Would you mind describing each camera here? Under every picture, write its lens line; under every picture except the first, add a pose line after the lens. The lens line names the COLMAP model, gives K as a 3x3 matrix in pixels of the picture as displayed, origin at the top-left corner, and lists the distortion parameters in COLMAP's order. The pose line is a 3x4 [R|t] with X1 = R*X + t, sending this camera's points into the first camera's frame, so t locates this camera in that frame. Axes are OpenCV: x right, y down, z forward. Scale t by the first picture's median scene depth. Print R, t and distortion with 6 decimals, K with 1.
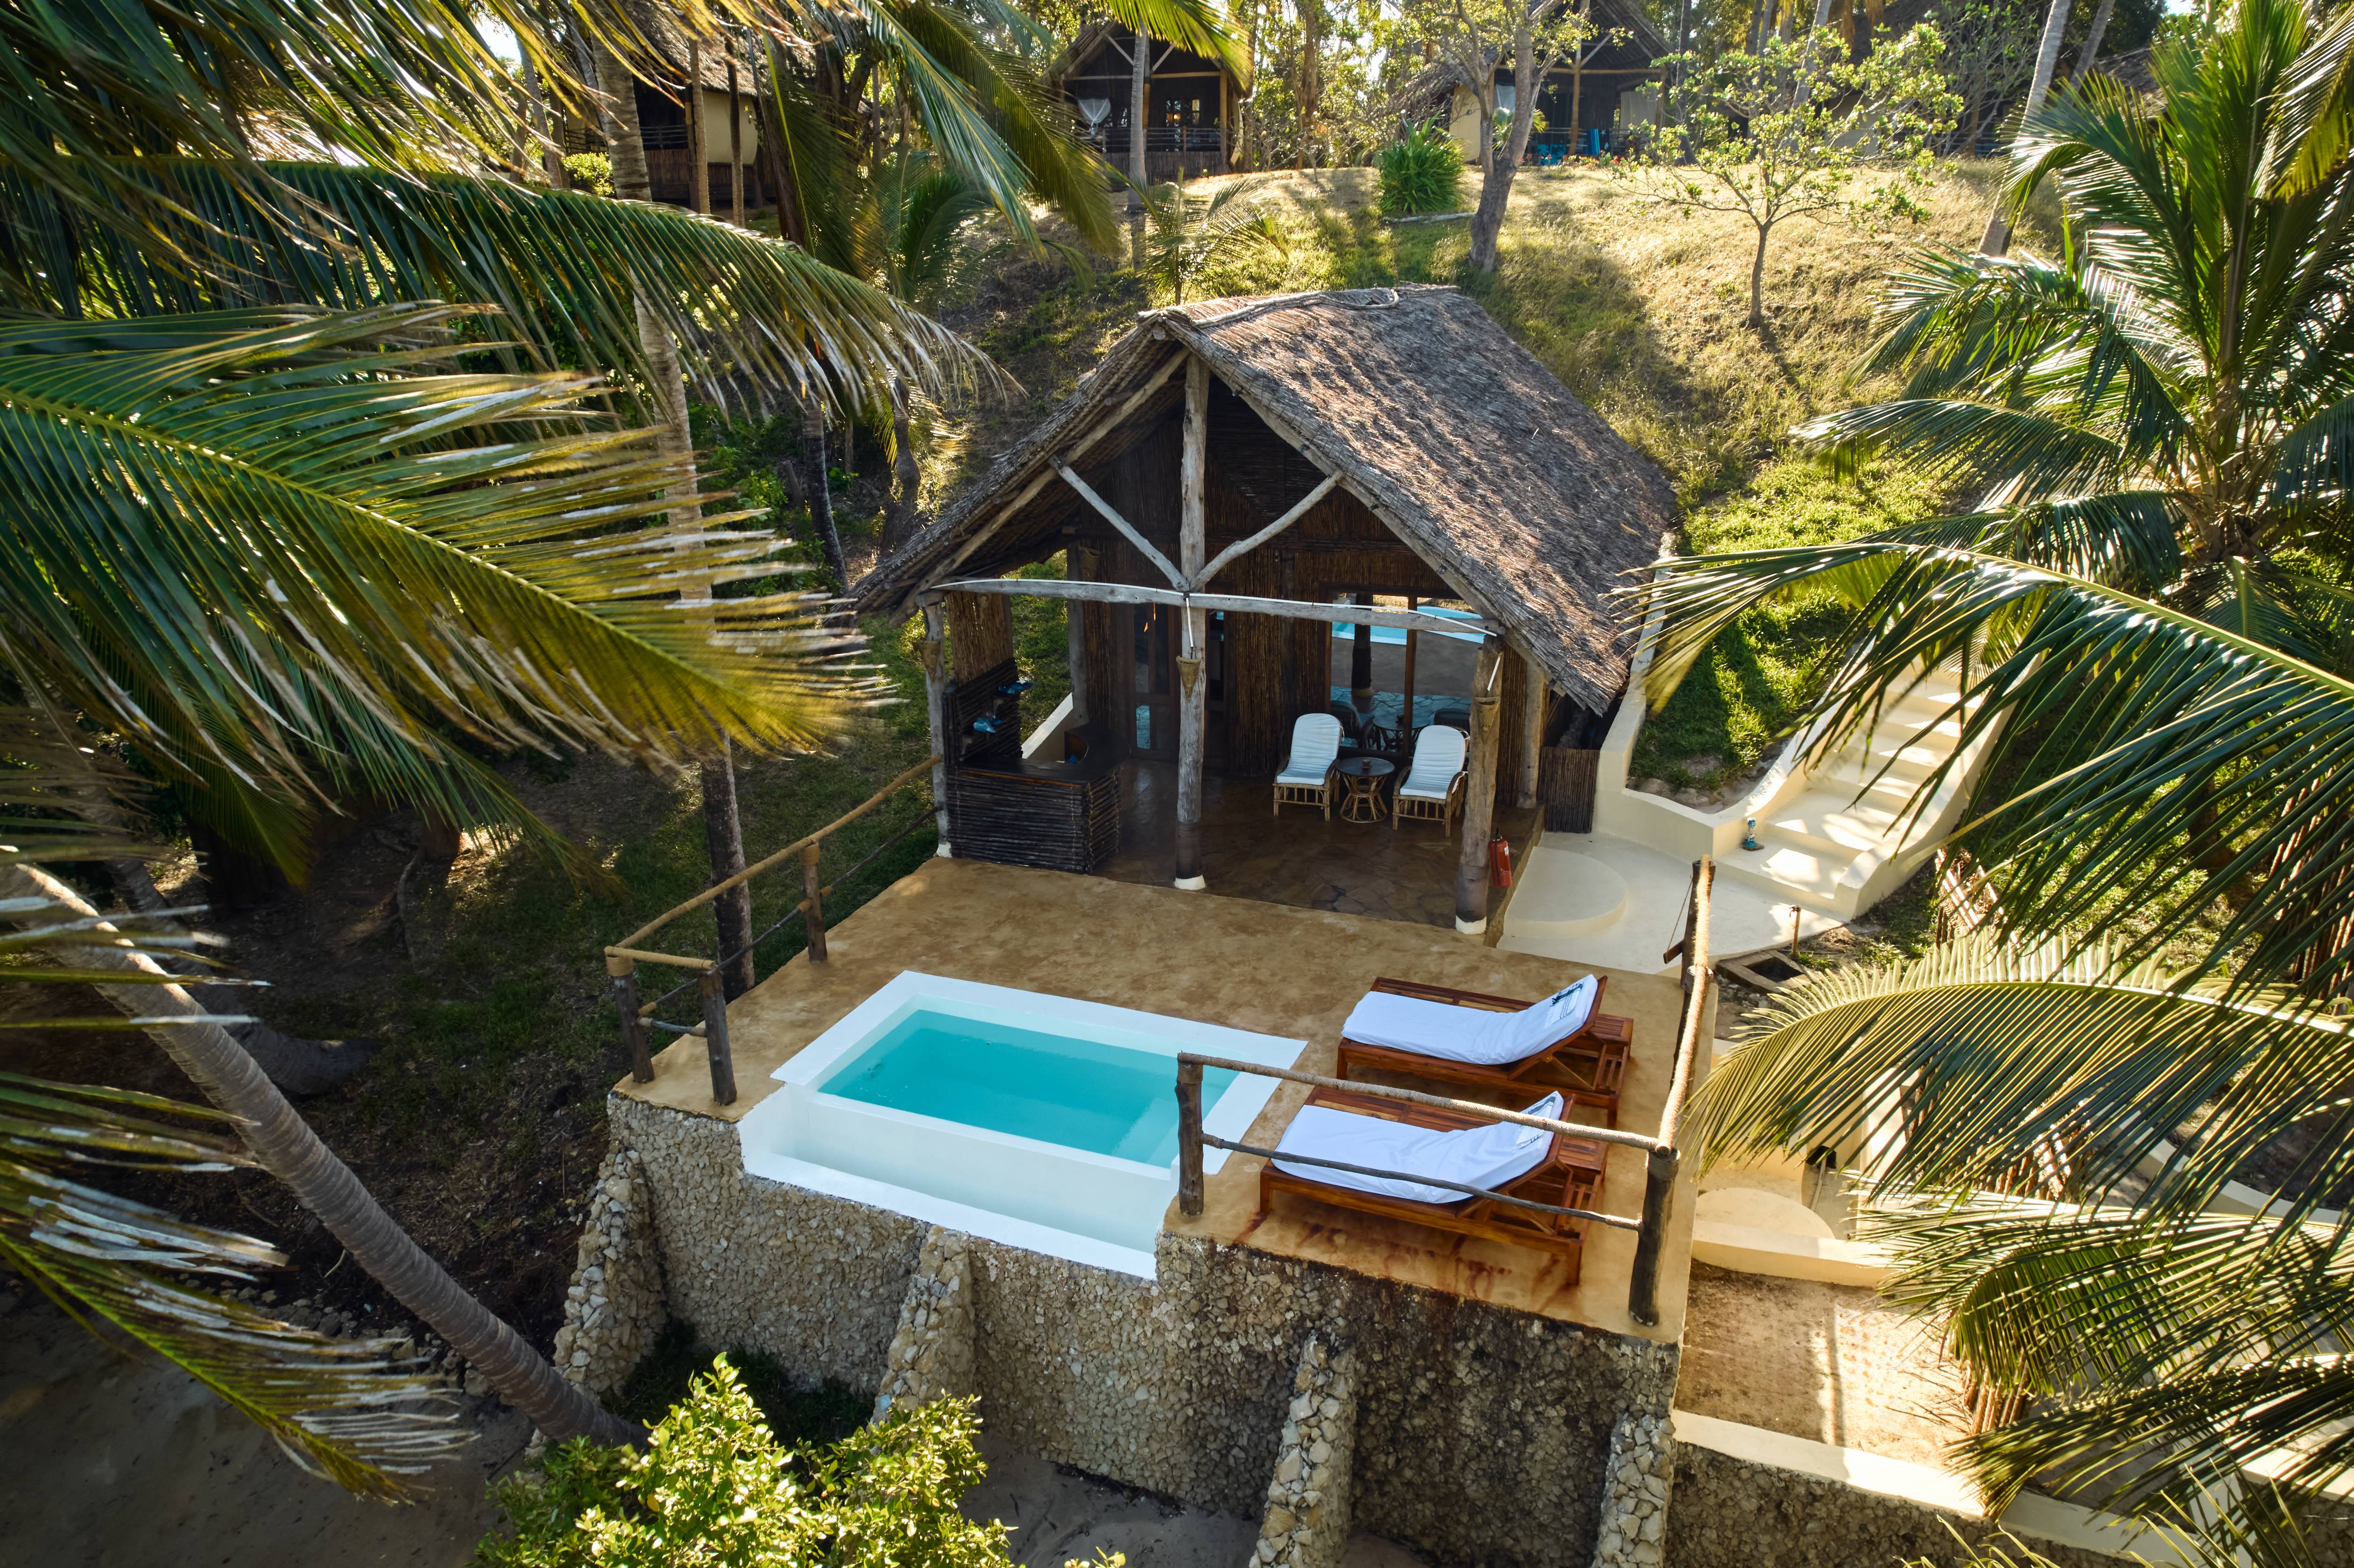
lens RADIAL K [[1472.2, 0, 1177.0], [0, 1472.2, 784.0], [0, 0, 1]] dist [-0.028256, 0.000412]
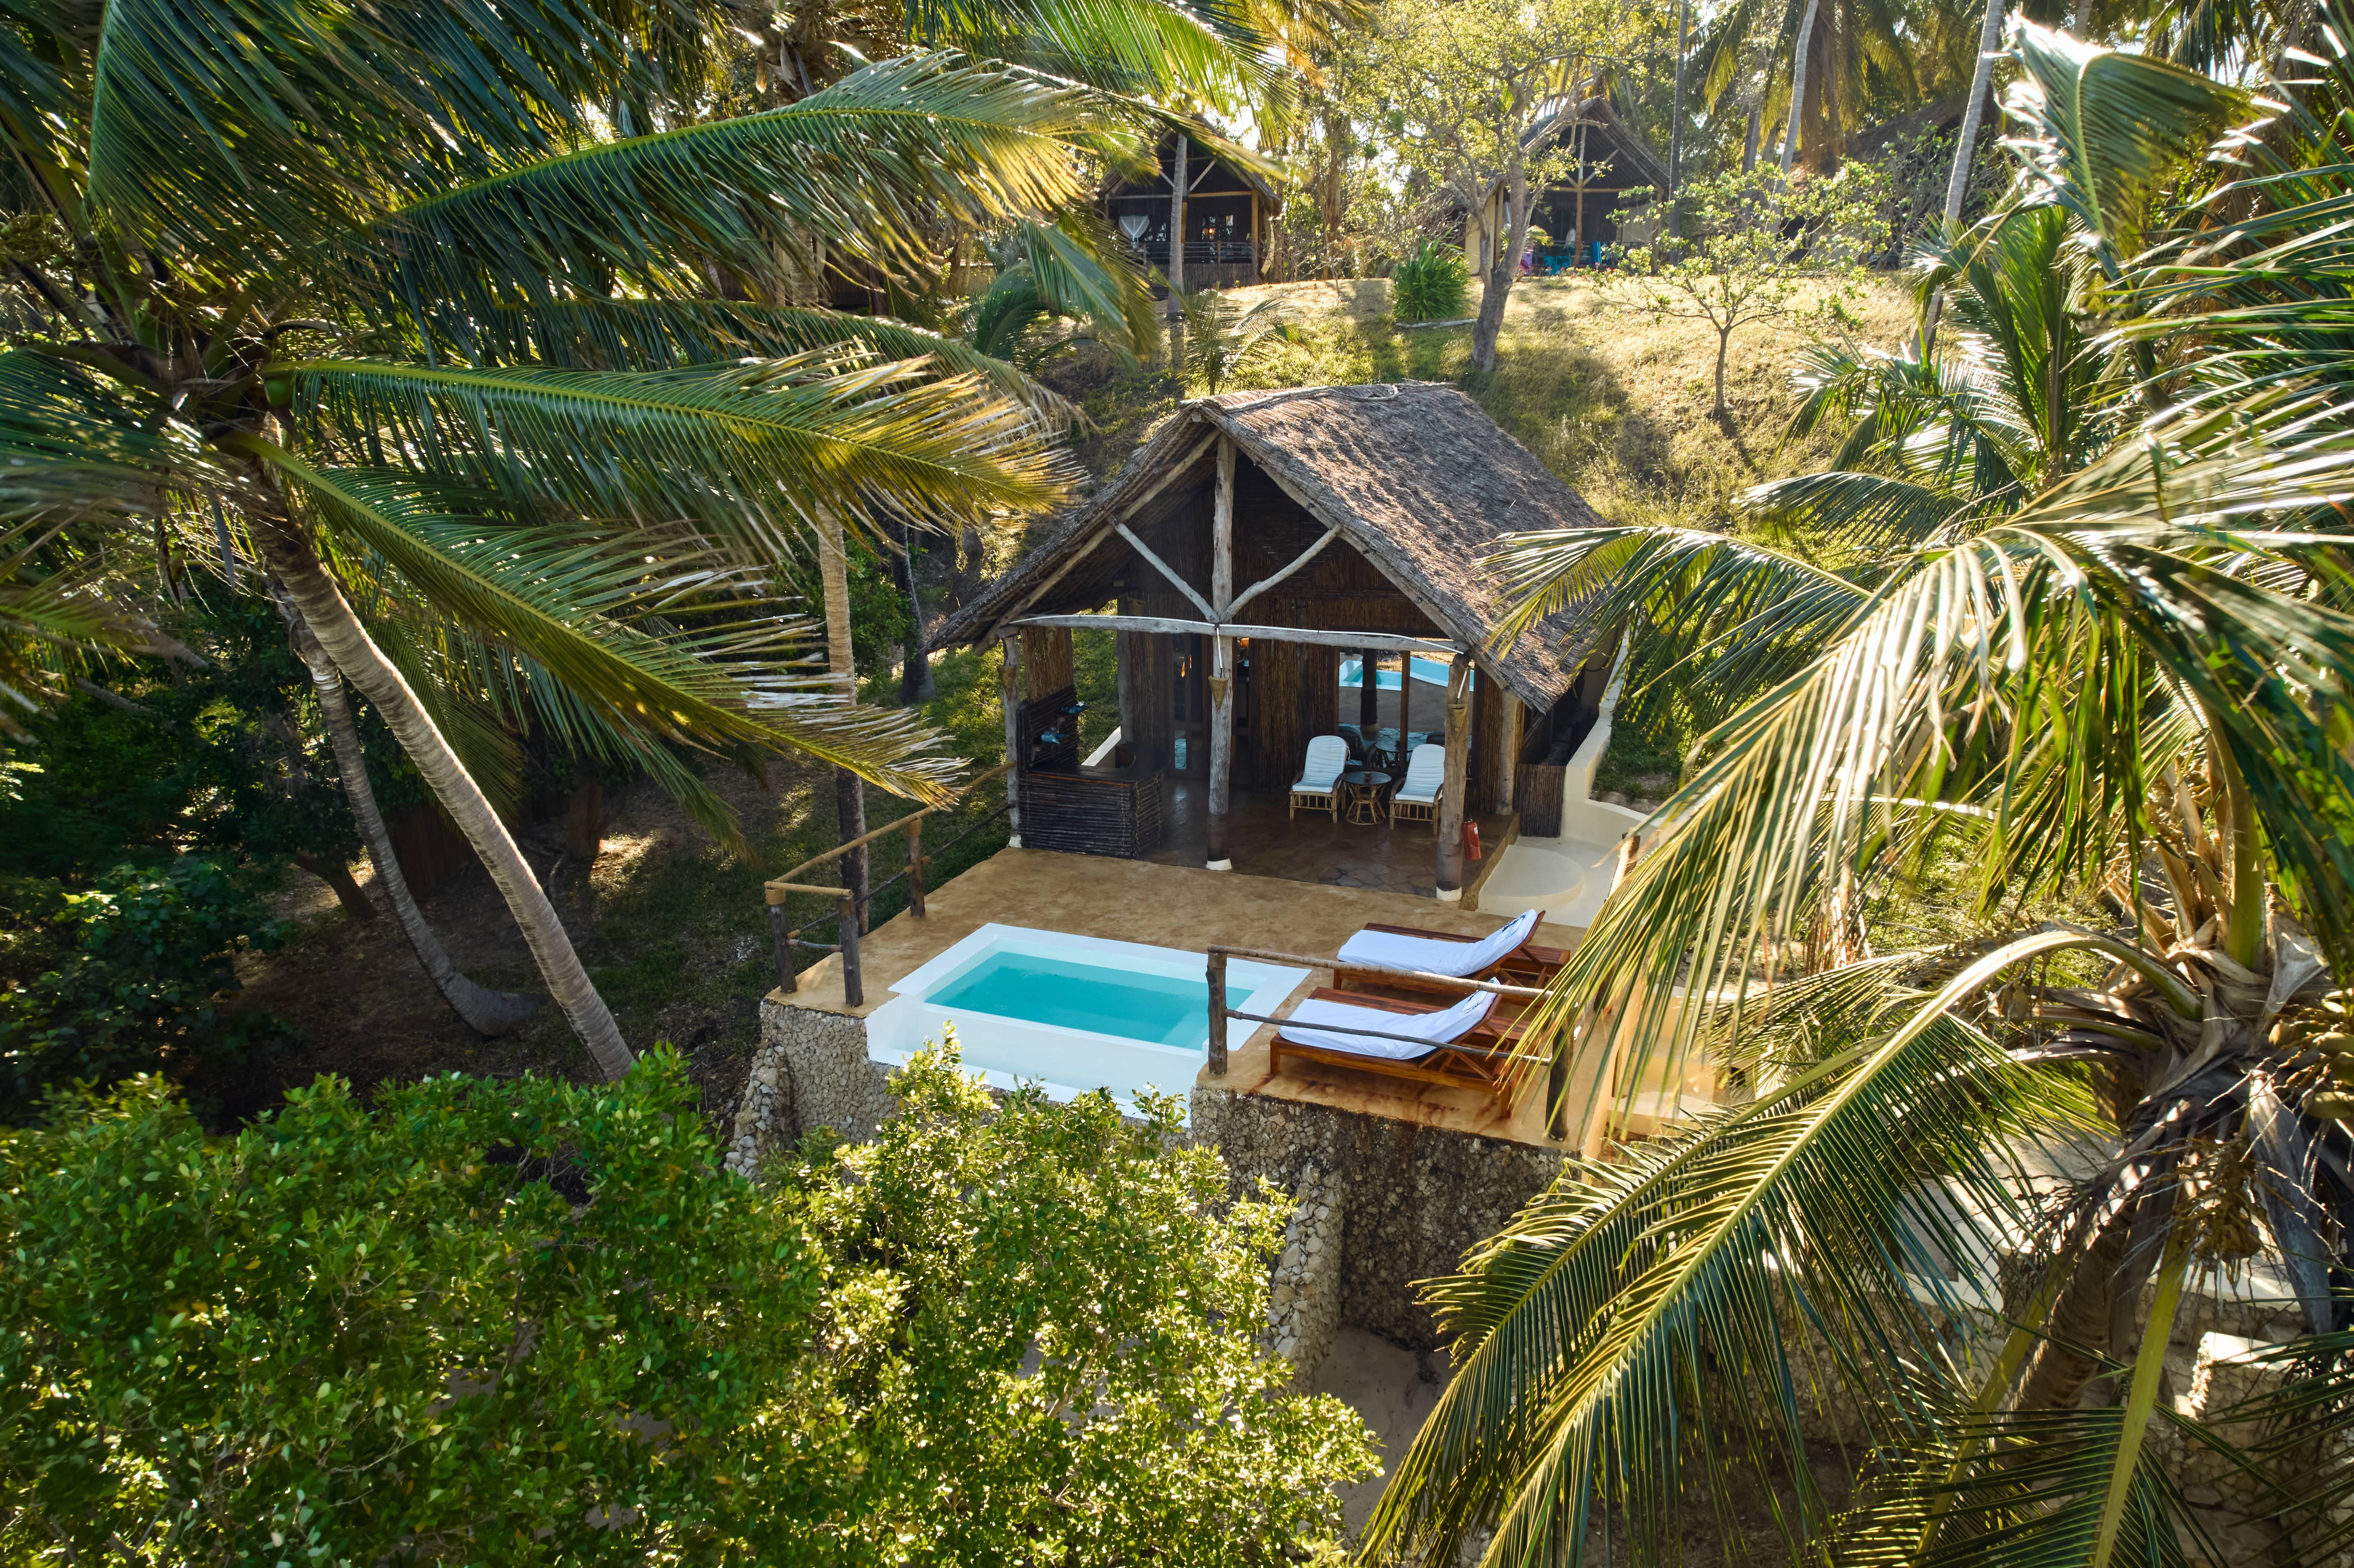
lens RADIAL K [[1471.0, 0, 1177.0], [0, 1471.0, 784.0], [0, 0, 1]] dist [-0.000632, -0.077779]
pose [[0.999731, 0.004699, -0.022713, 0.001448], [-0.006132, 0.997966, -0.063449, 0.081973], [0.022369, 0.063571, 0.997727, -0.226042]]
